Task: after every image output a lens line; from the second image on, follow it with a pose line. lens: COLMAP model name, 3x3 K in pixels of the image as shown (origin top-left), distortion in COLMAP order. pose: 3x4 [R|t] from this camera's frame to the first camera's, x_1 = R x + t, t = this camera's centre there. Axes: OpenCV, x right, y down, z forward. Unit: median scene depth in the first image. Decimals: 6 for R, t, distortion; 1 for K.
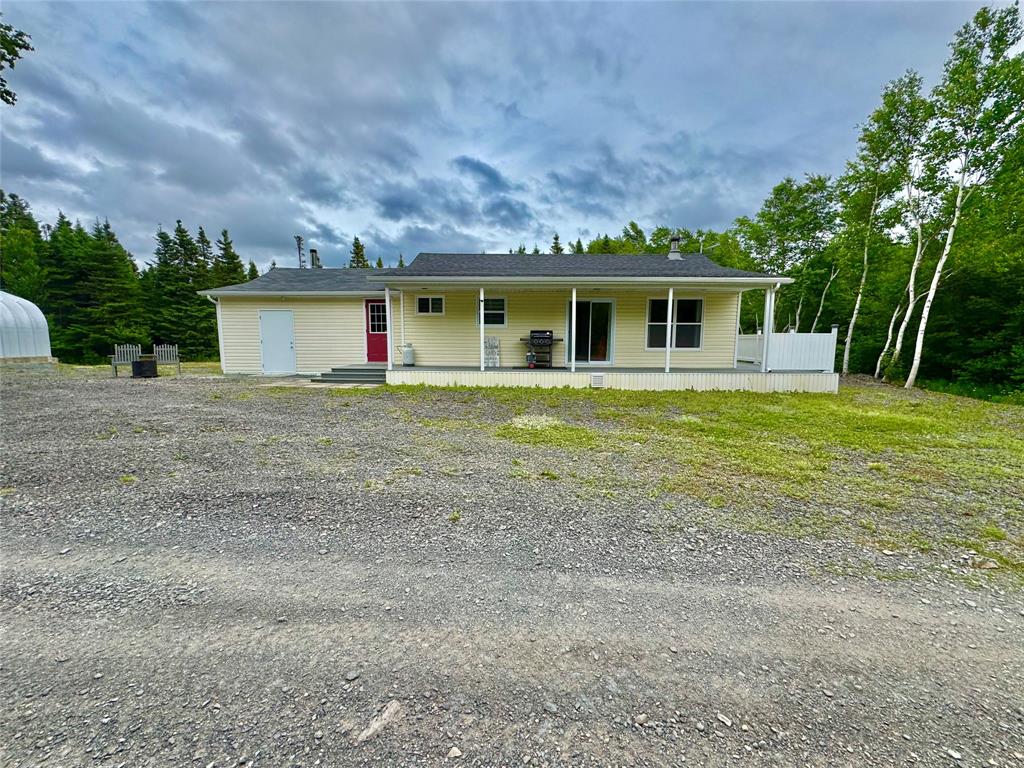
lens RADIAL K [[410.4, 0, 513.2], [0, 410.4, 381.6], [0, 0, 1]] dist [-0.004004, 0.001215]
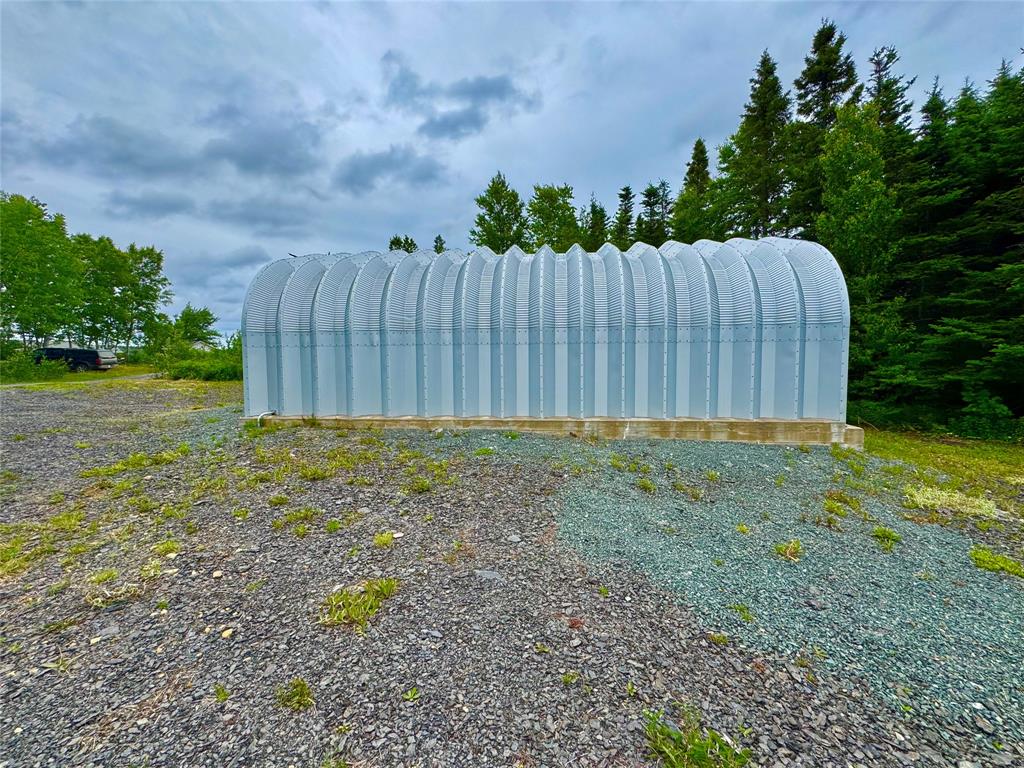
lens RADIAL K [[410.4, 0, 513.0], [0, 410.4, 384.1], [0, 0, 1]] dist [-0.004004, 0.001215]
pose [[-0.068118, 0.060271, -0.995855, -0.688230], [-0.103092, 0.992405, 0.067114, -0.068173], [0.992337, 0.107236, -0.061387, 0.649327]]
